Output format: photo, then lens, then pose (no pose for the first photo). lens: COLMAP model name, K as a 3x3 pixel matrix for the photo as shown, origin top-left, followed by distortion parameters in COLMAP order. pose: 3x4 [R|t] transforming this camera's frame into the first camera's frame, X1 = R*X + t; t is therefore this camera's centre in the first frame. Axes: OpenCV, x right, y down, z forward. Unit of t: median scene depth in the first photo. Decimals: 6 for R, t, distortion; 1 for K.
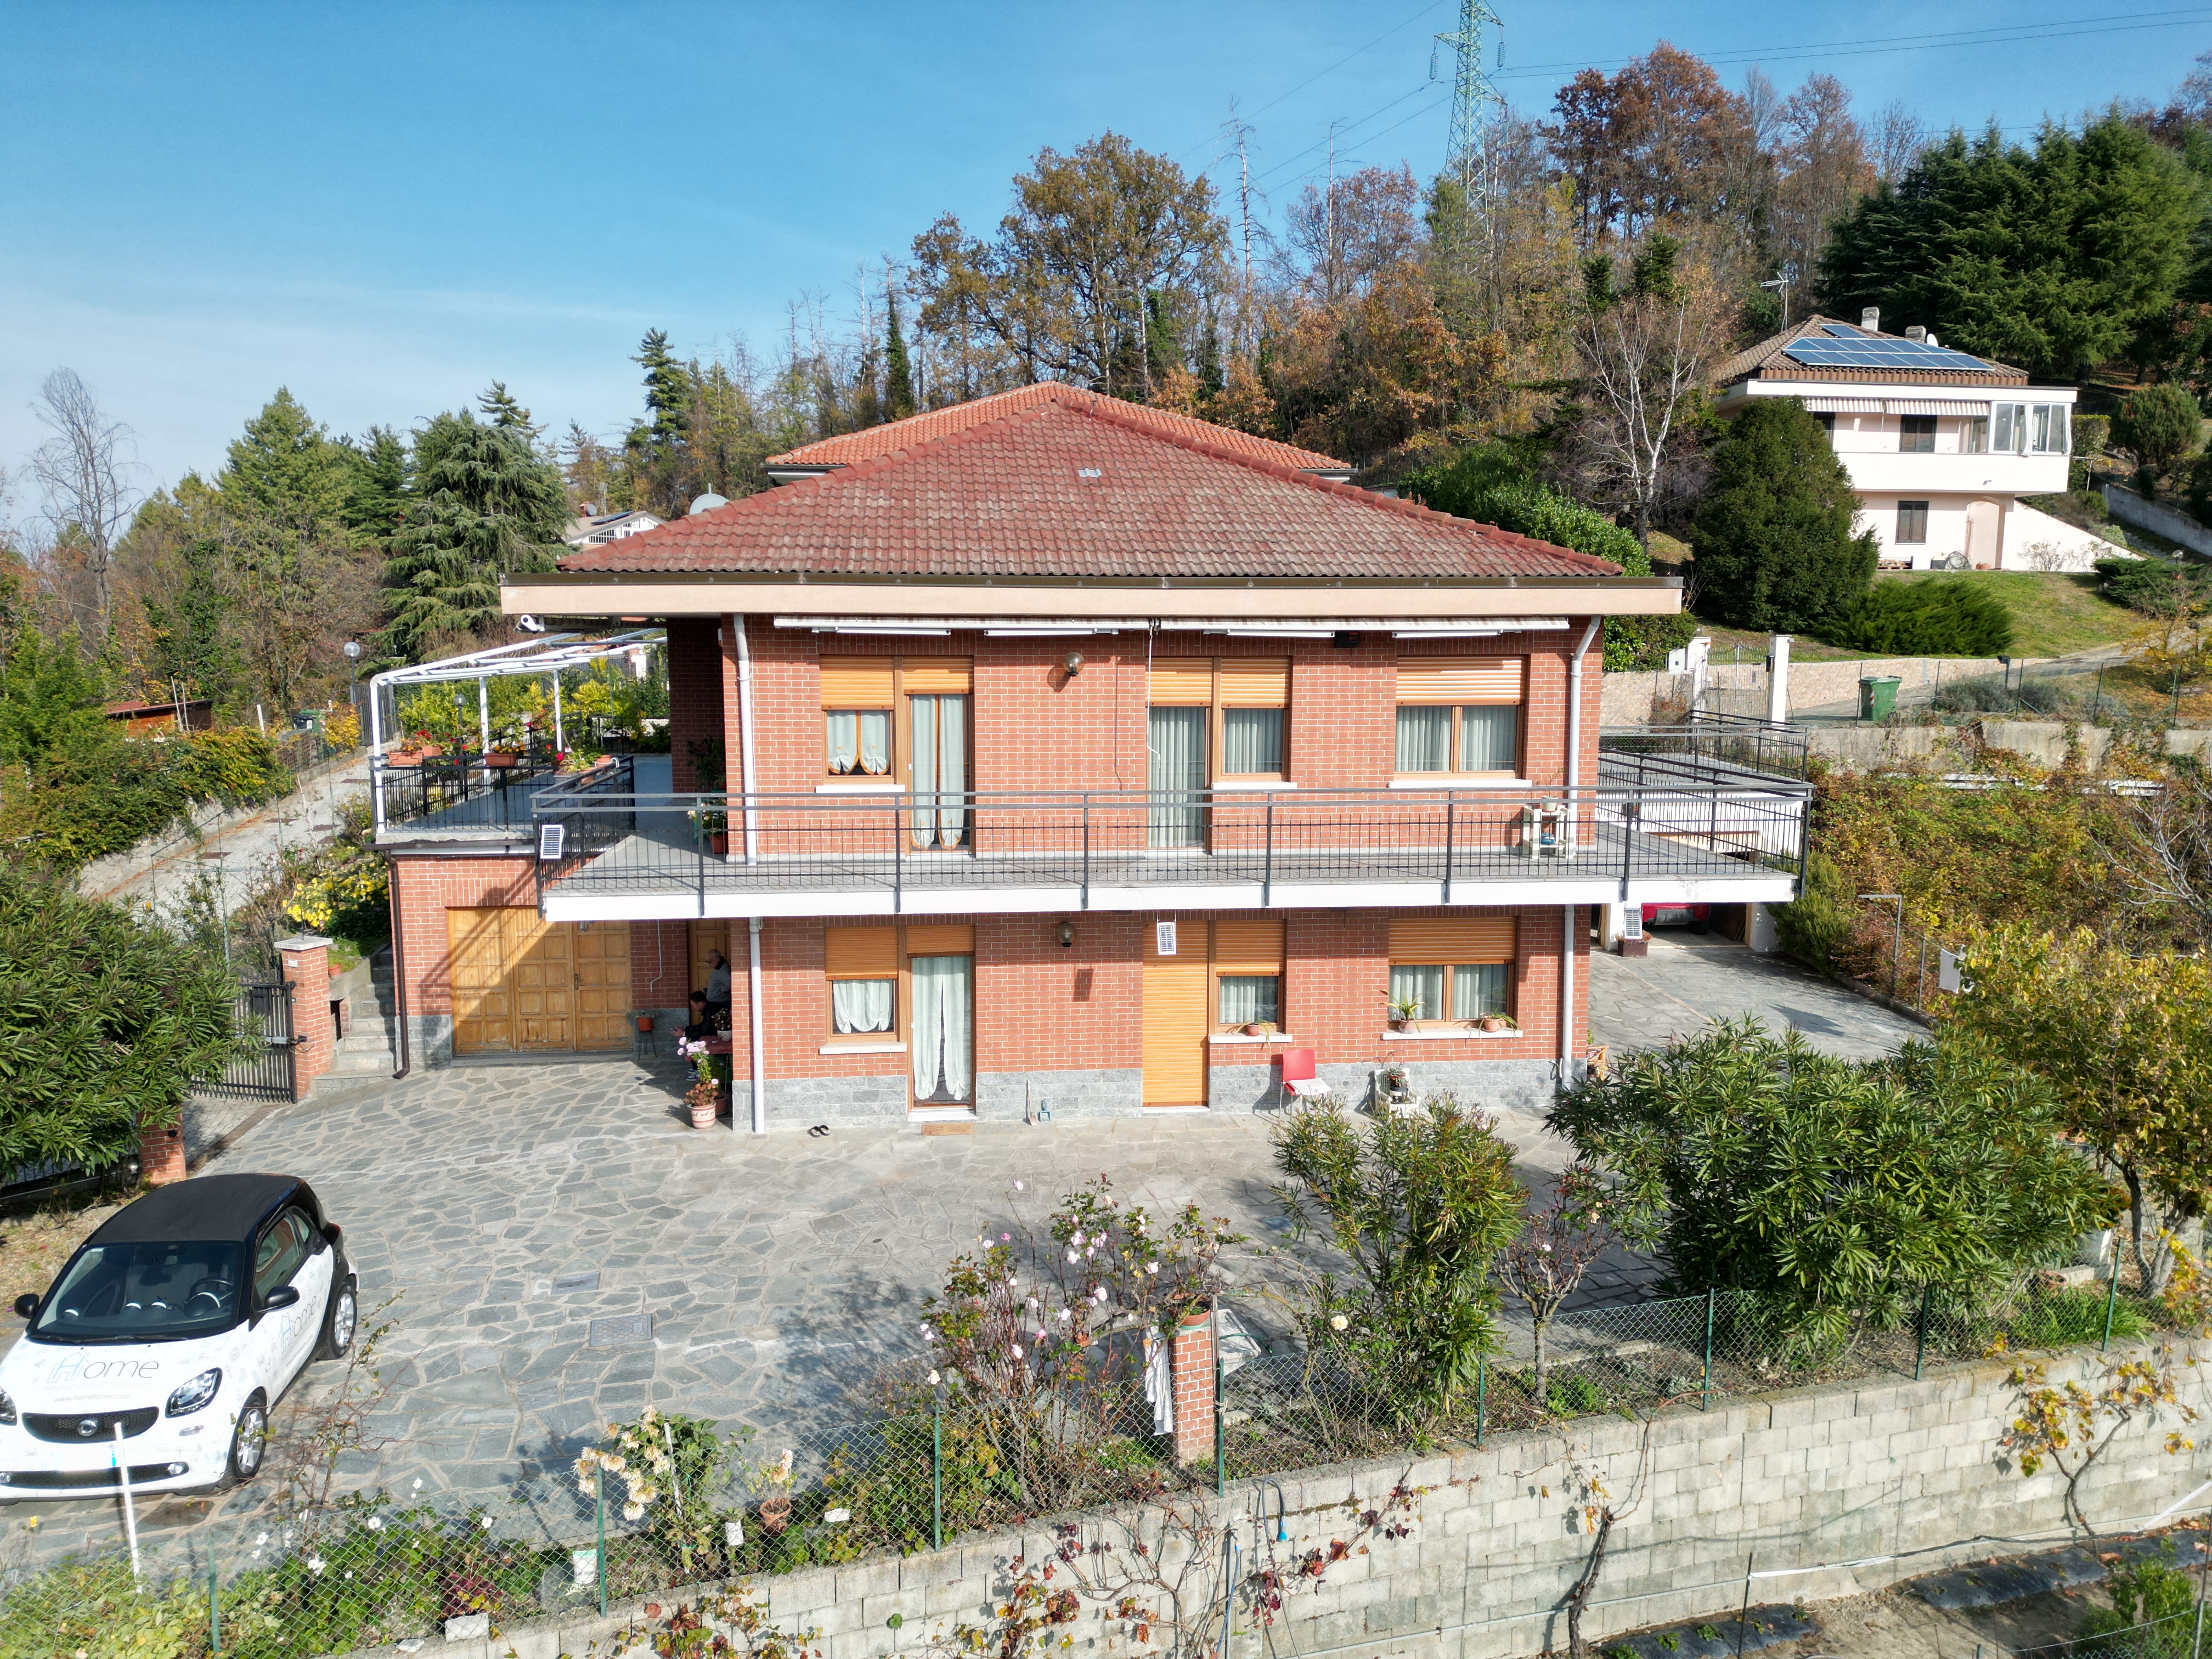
lens RADIAL K [[1543.2, 0, 1104.8], [0, 1543.2, 822.8], [0, 0, 1]] dist [0.079167, -0.066597]
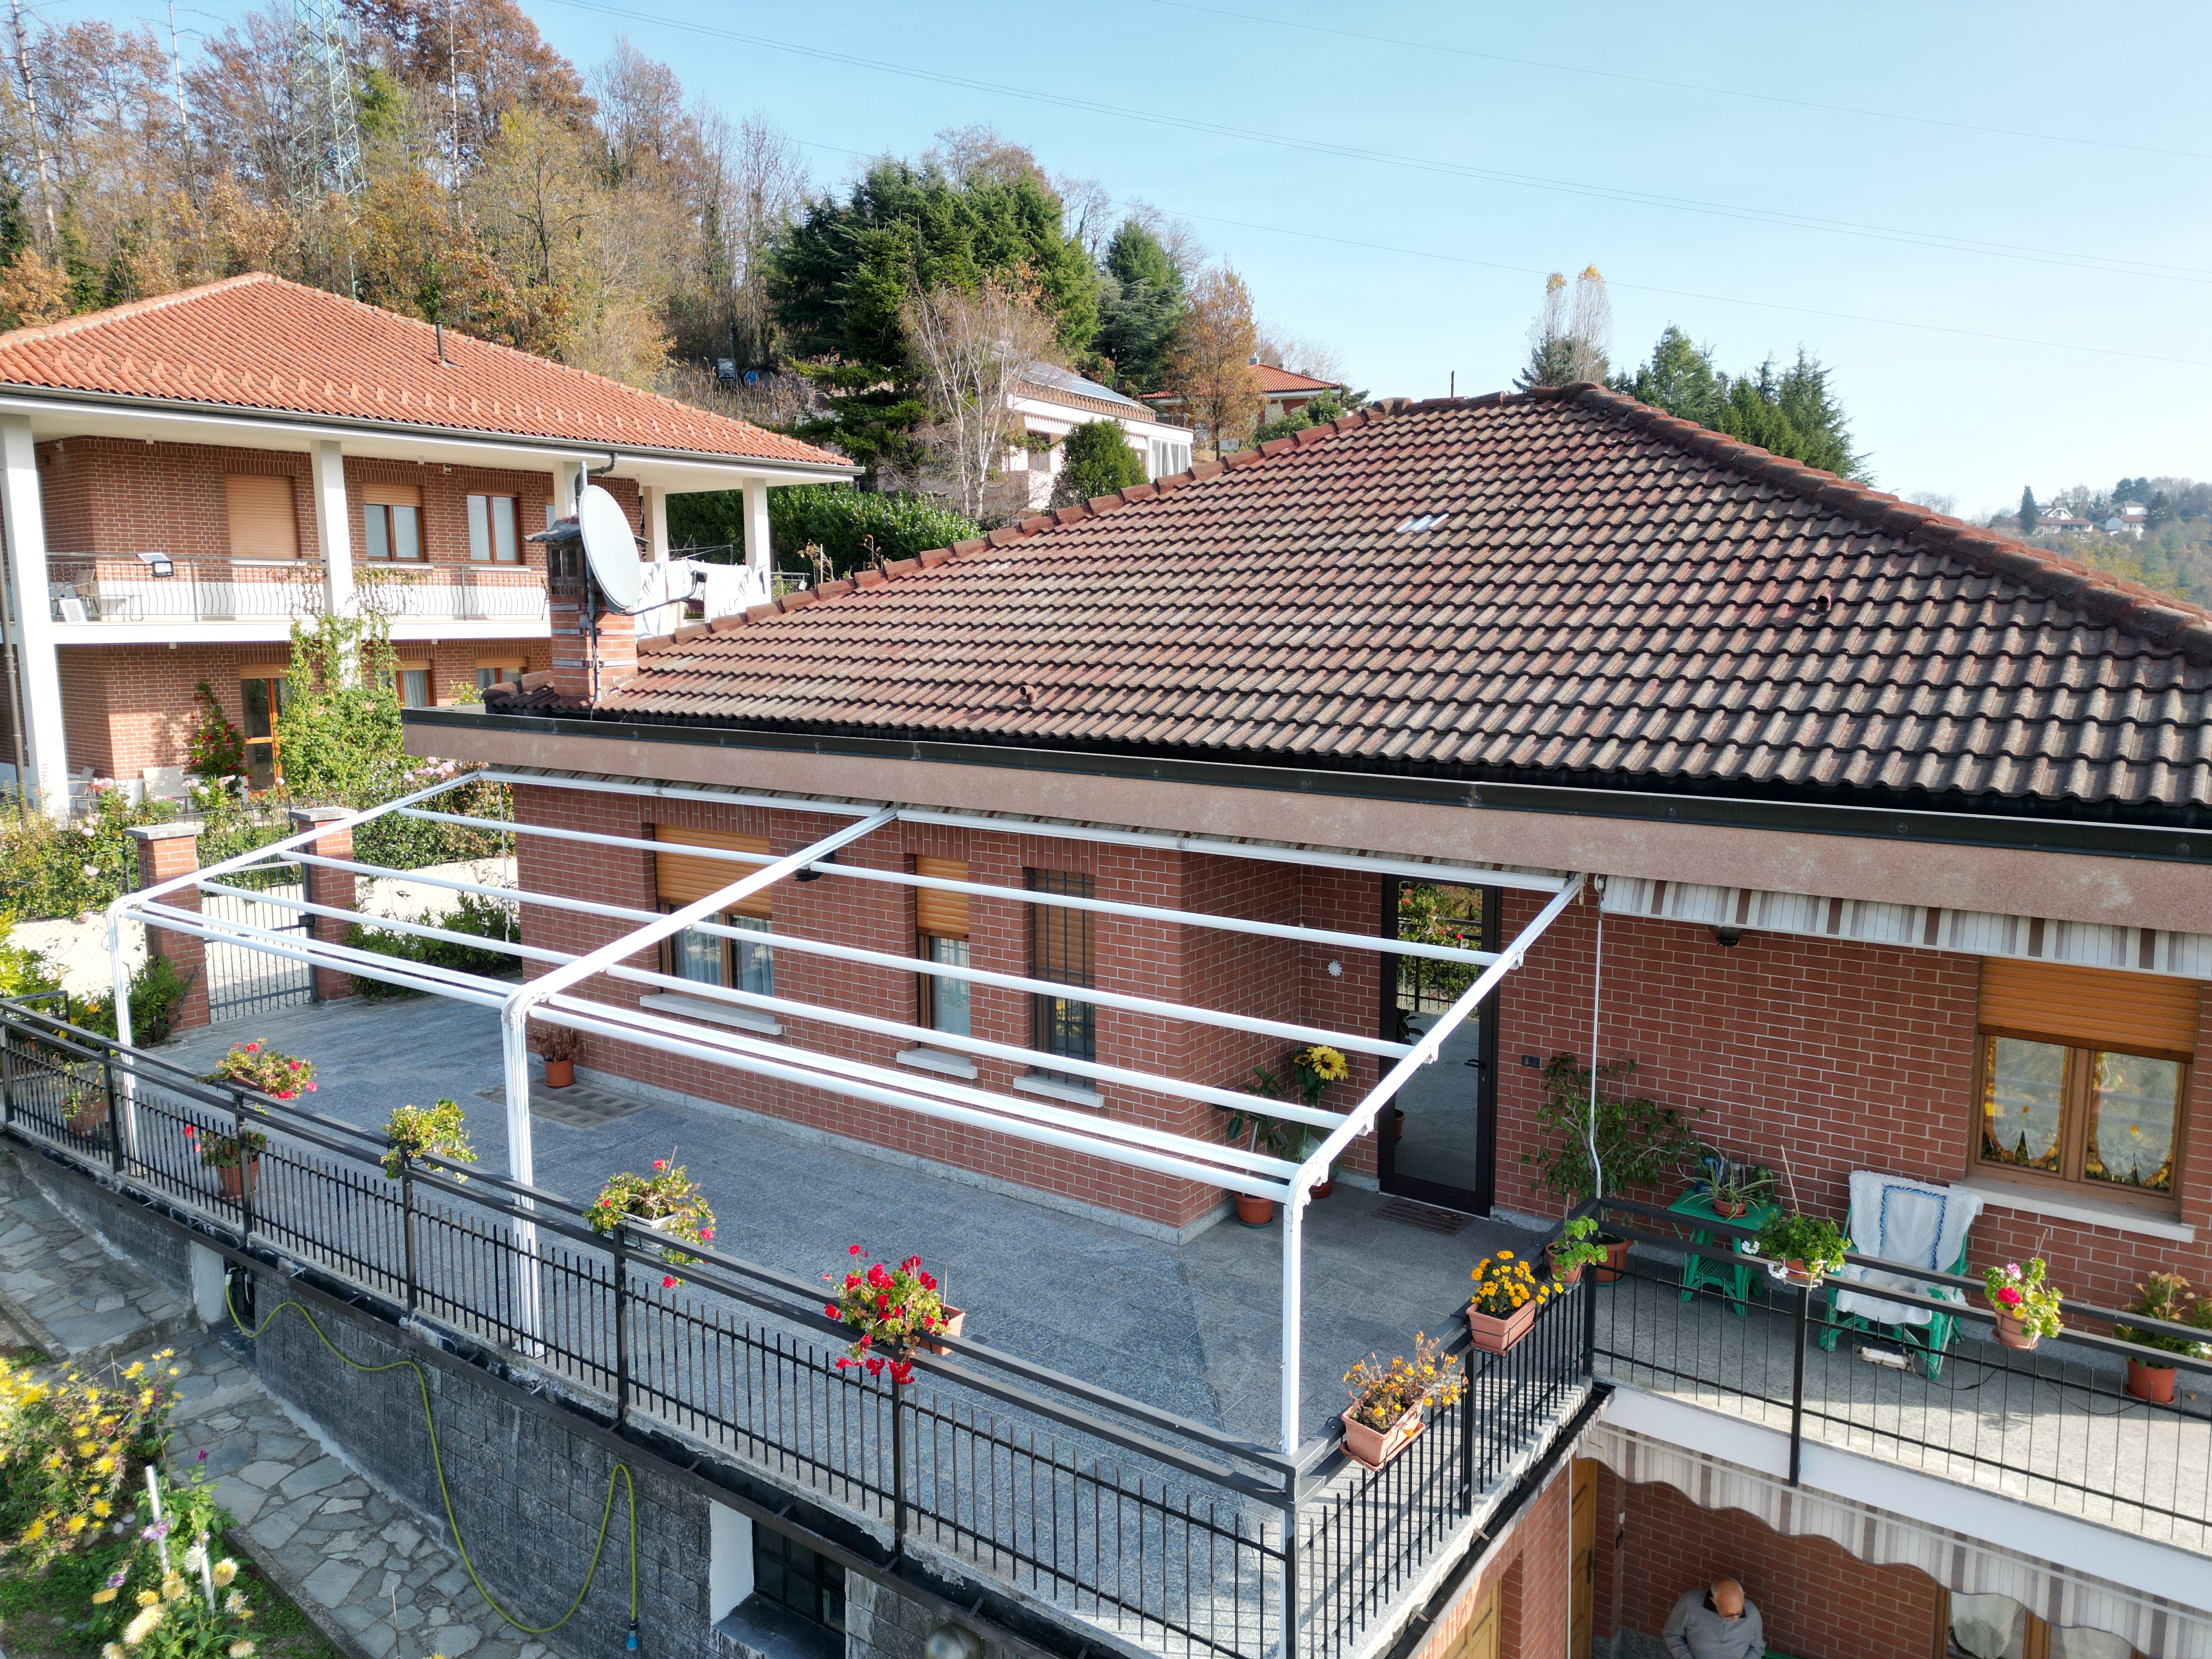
lens RADIAL K [[1543.2, 0, 1104.8], [0, 1543.2, 822.8], [0, 0, 1]] dist [0.079167, -0.066597]
pose [[0.672836, -0.104792, 0.732332, -0.672201], [0.094245, 0.993993, 0.055646, -0.172397], [-0.733764, 0.031578, 0.678670, 0.809183]]
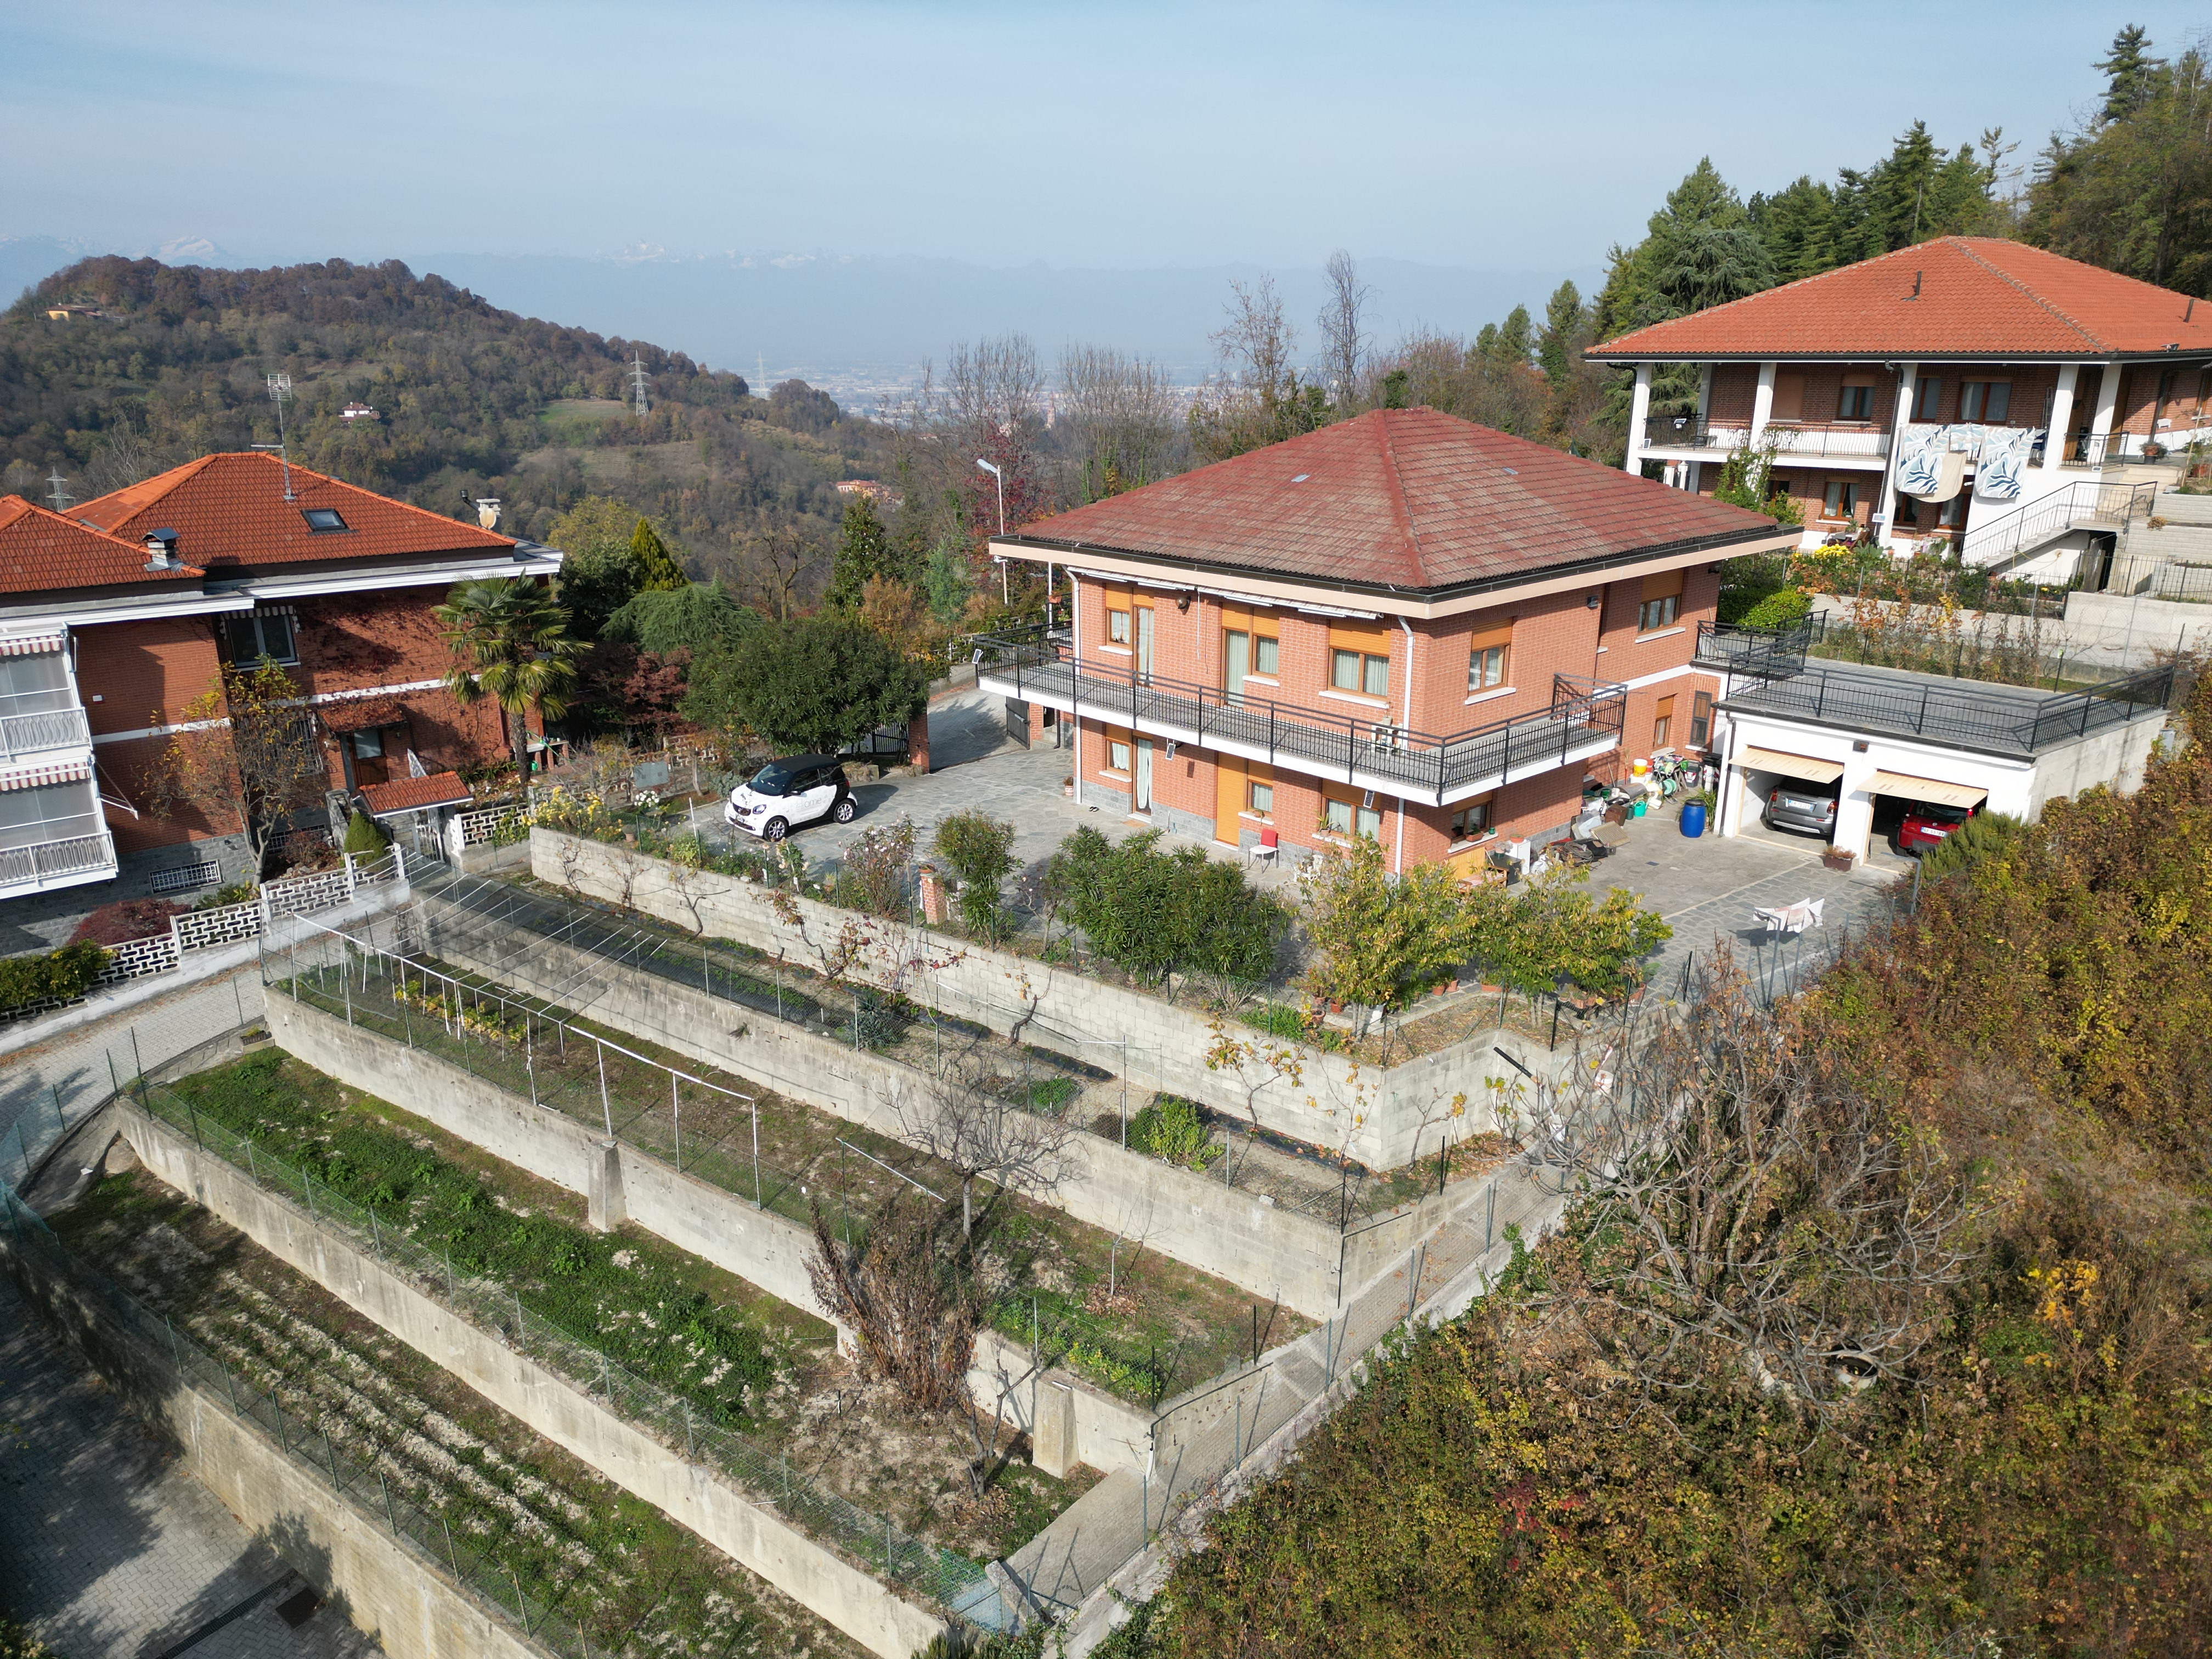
lens RADIAL K [[1543.2, 0, 1104.8], [0, 1543.2, 822.8], [0, 0, 1]] dist [0.079167, -0.066597]
pose [[0.587241, 0.239650, -0.773121, 1.250816], [-0.091775, 0.968718, 0.230570, -0.230098], [0.804192, -0.064447, 0.590865, -0.196354]]
